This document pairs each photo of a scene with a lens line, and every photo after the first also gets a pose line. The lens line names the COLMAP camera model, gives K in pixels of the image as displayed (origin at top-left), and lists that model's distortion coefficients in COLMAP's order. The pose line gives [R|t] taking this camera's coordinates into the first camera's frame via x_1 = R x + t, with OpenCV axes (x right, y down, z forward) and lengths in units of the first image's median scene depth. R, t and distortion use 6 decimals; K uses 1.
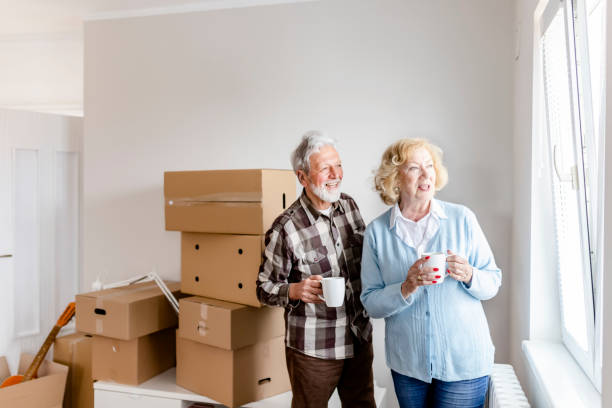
lens RADIAL K [[583.8, 0, 307.4], [0, 583.8, 202.2], [0, 0, 1]] dist [-0.010934, 0.006294]
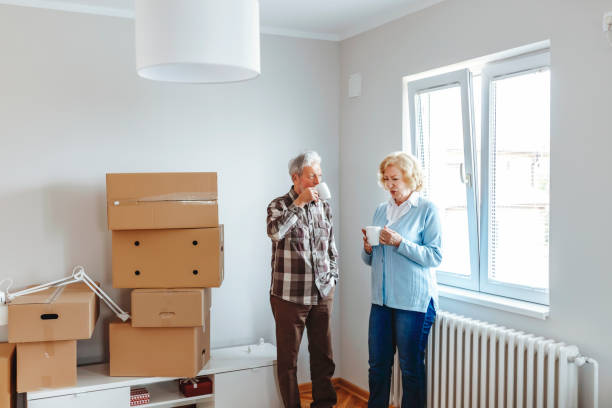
lens RADIAL K [[608.3, 0, 304.6], [0, 608.3, 206.2], [0, 0, 1]] dist [0.003513, -0.003611]
pose [[0.739860, -0.031955, 0.672001, -0.721475], [0.020657, 0.999479, 0.024784, -0.013649], [-0.672443, -0.004455, 0.740135, -0.042344]]
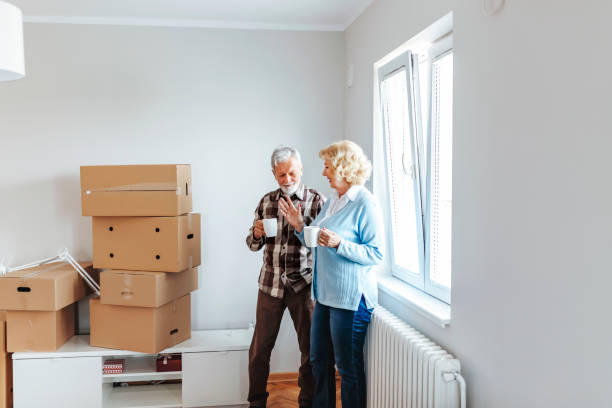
lens RADIAL K [[583.8, 0, 307.4], [0, 583.8, 202.2], [0, 0, 1]] dist [-0.010934, 0.006294]
pose [[0.915018, -0.026429, 0.402547, -0.303495], [0.015431, 0.999414, 0.030542, -0.008011], [-0.403118, -0.021735, 0.914890, -0.258374]]
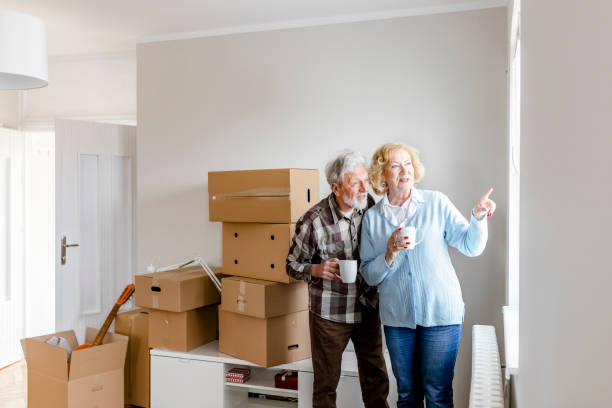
lens RADIAL K [[608.6, 0, 302.7], [0, 608.6, 202.8], [0, 0, 1]] dist [-0.003028, 0.011055]
pose [[0.997751, -0.005430, -0.066816, 0.029829], [0.005210, 0.999980, -0.003463, 0.016518], [0.066834, 0.003107, 0.997759, -0.229422]]
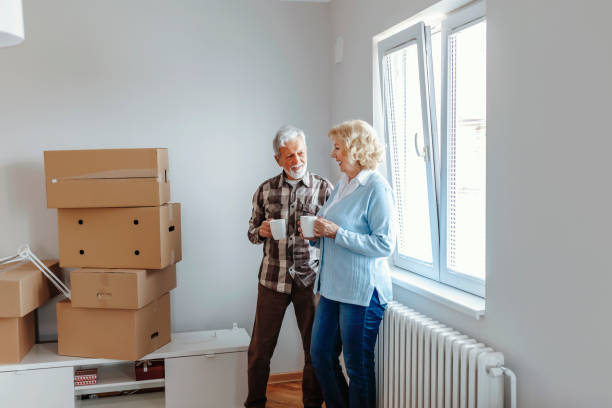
lens RADIAL K [[616.8, 0, 306.9], [0, 616.8, 205.0], [0, 0, 1]] dist [-0.001931, 0.005606]
pose [[0.864478, -0.051438, 0.500031, -0.395402], [0.027449, 0.998097, 0.055219, -0.004369], [-0.501920, -0.034011, 0.864245, -0.171235]]
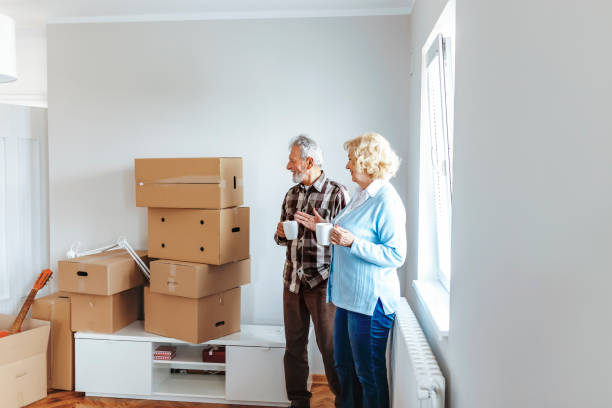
lens RADIAL K [[608.6, 0, 302.7], [0, 608.6, 202.8], [0, 0, 1]] dist [-0.003028, 0.011055]
pose [[0.988495, -0.007606, 0.151061, -0.091691], [0.001814, 0.999259, 0.038443, -0.008036], [-0.151241, -0.037727, 0.987777, -0.320545]]
